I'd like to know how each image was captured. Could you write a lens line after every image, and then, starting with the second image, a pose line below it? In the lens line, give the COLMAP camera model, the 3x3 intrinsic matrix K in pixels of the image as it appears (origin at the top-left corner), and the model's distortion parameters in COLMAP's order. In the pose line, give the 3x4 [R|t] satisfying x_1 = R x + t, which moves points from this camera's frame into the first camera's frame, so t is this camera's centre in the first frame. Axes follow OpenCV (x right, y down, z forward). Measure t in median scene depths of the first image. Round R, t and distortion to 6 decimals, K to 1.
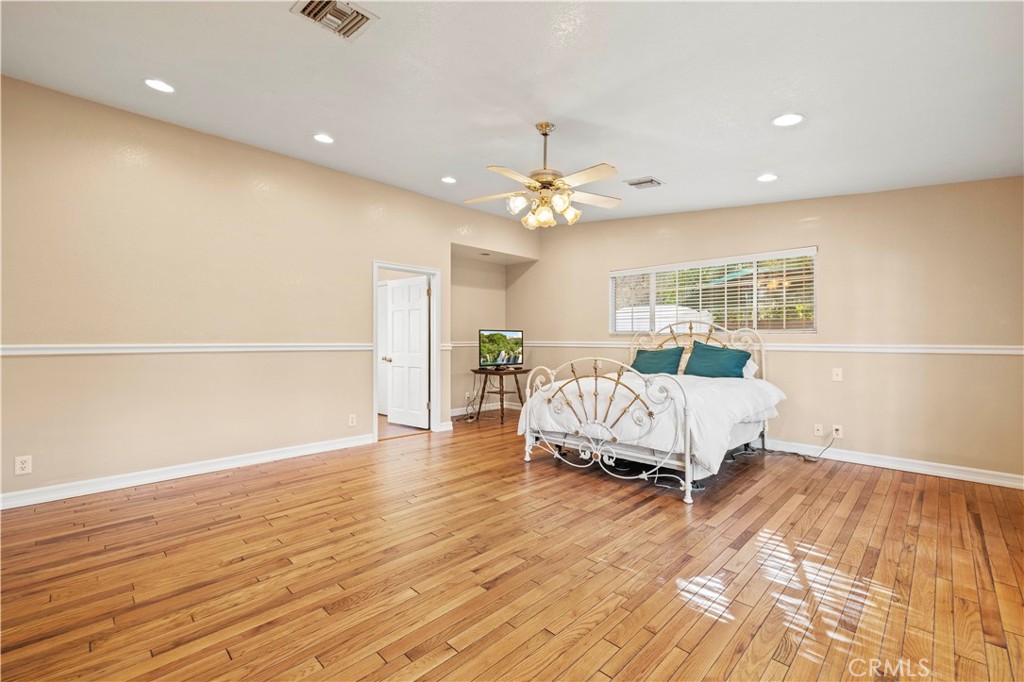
lens RADIAL K [[432.7, 0, 504.0], [0, 432.7, 336.9], [0, 0, 1]] dist [0.002695, -0.001275]
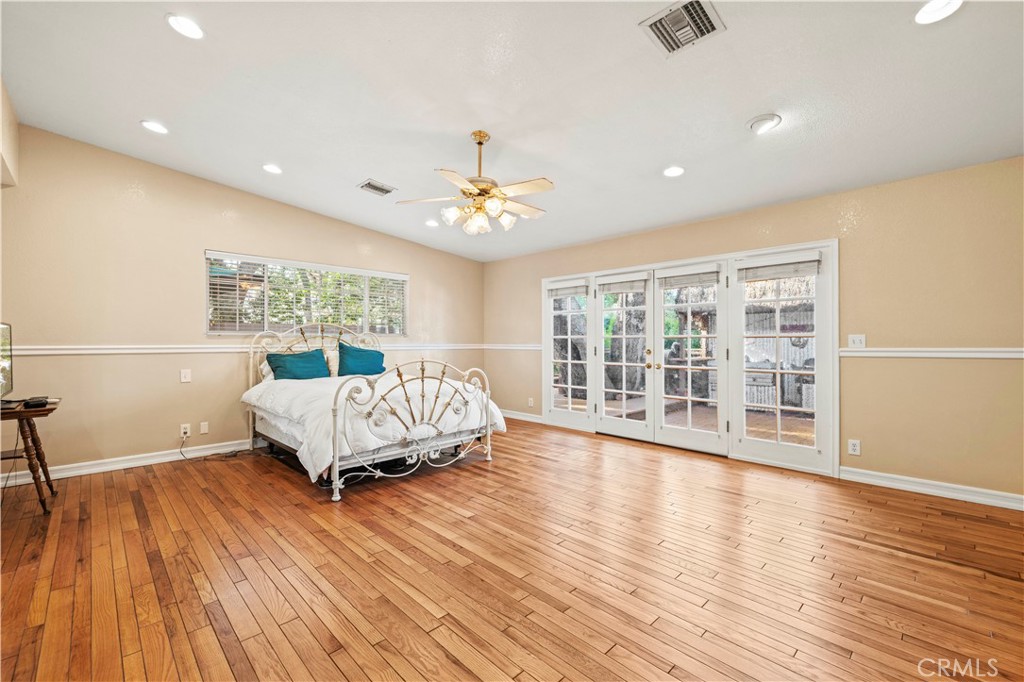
lens RADIAL K [[432.7, 0, 504.6], [0, 432.7, 343.5], [0, 0, 1]] dist [0.002695, -0.001275]
pose [[0.019161, -0.007199, 0.999790, -0.806067], [-0.006372, 0.999953, 0.007323, 0.000789], [-0.999796, -0.006511, 0.019114, 0.788195]]
